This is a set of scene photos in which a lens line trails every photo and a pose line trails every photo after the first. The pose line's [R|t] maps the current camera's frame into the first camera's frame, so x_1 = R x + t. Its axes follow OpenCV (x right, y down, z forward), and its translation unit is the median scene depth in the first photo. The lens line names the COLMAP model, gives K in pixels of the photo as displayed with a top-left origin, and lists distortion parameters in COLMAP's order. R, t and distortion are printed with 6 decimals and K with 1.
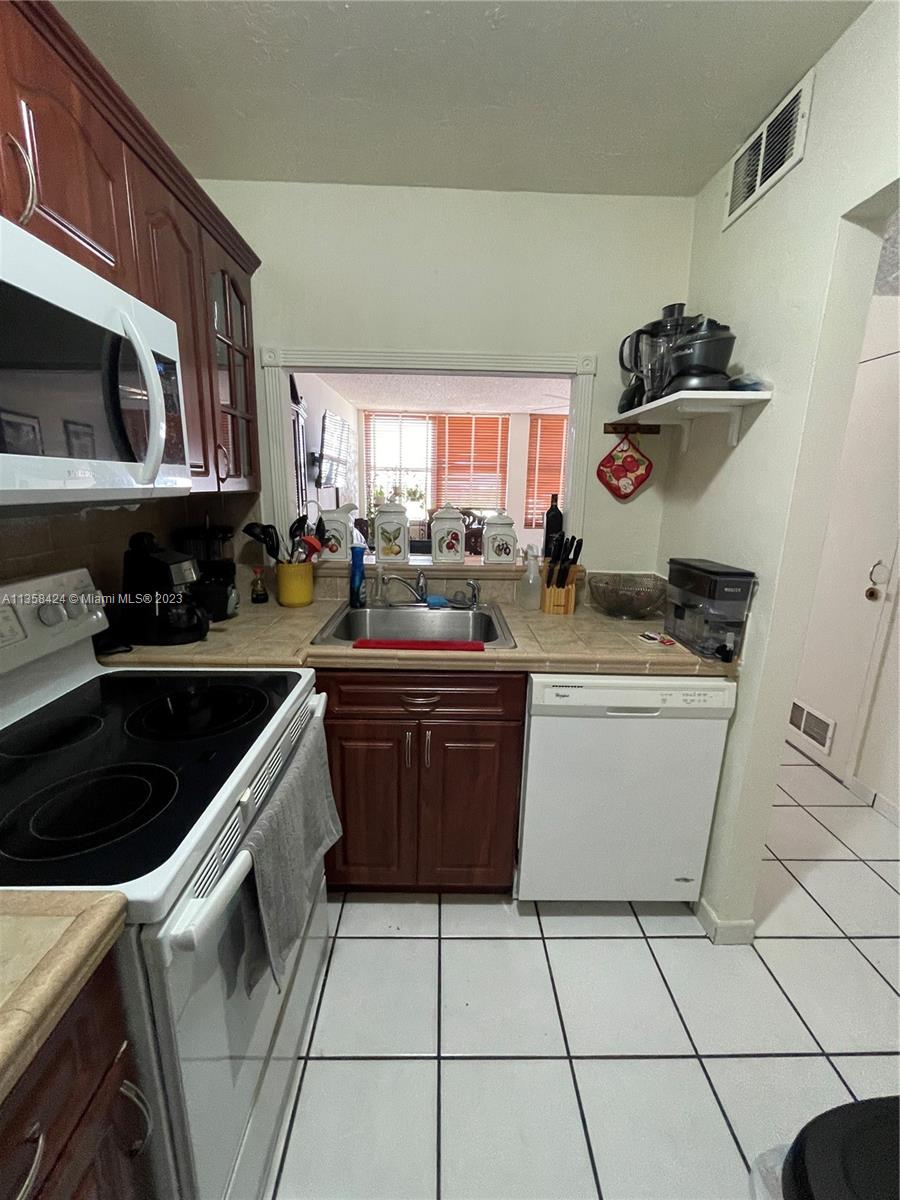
lens RADIAL K [[490.0, 0, 450.7], [0, 490.0, 594.6], [0, 0, 1]] dist [-0.001747, 0.000678]
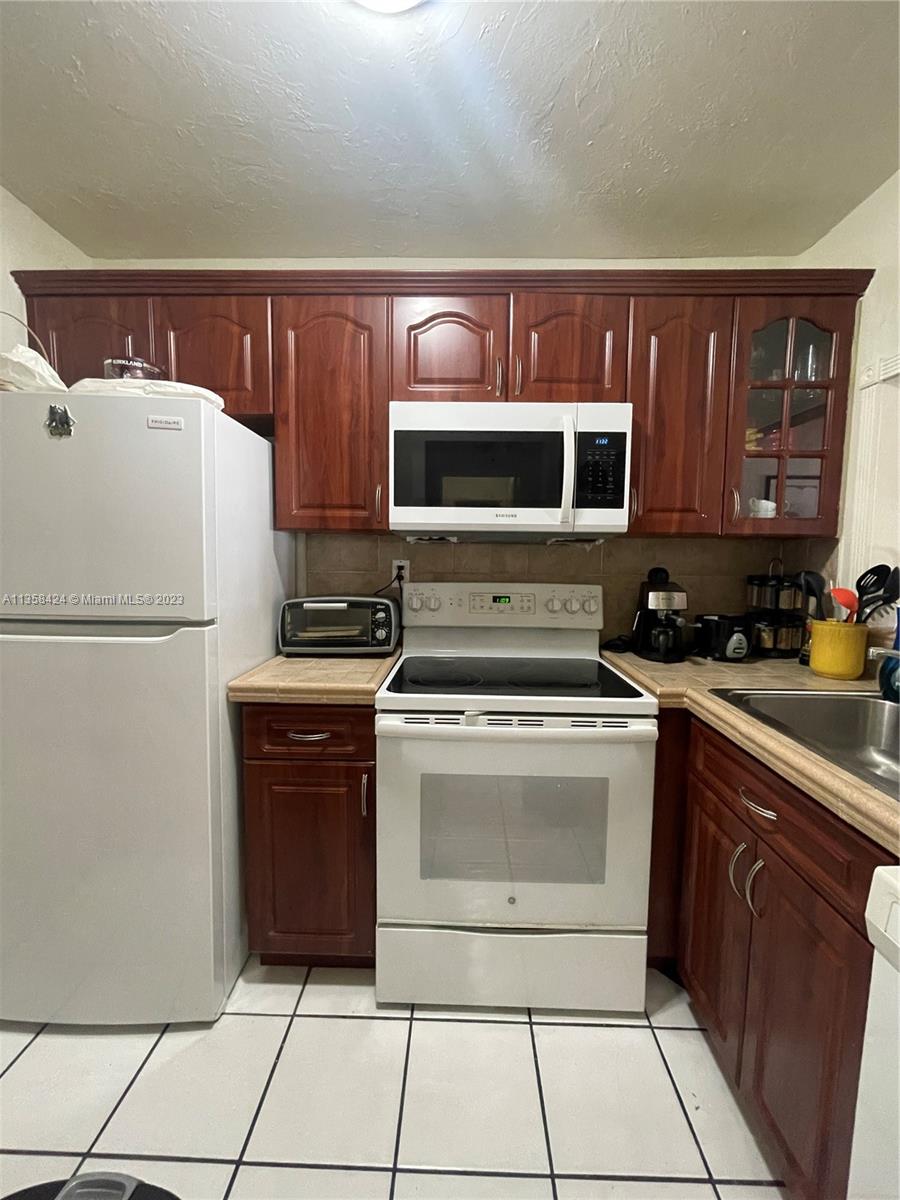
lens RADIAL K [[490.0, 0, 450.7], [0, 490.0, 594.6], [0, 0, 1]] dist [-0.001747, 0.000678]
pose [[-0.046250, 0.062094, -0.996998, 0.449349], [-0.234783, 0.969432, 0.071269, -0.016283], [0.970947, 0.237374, -0.030257, 0.373289]]
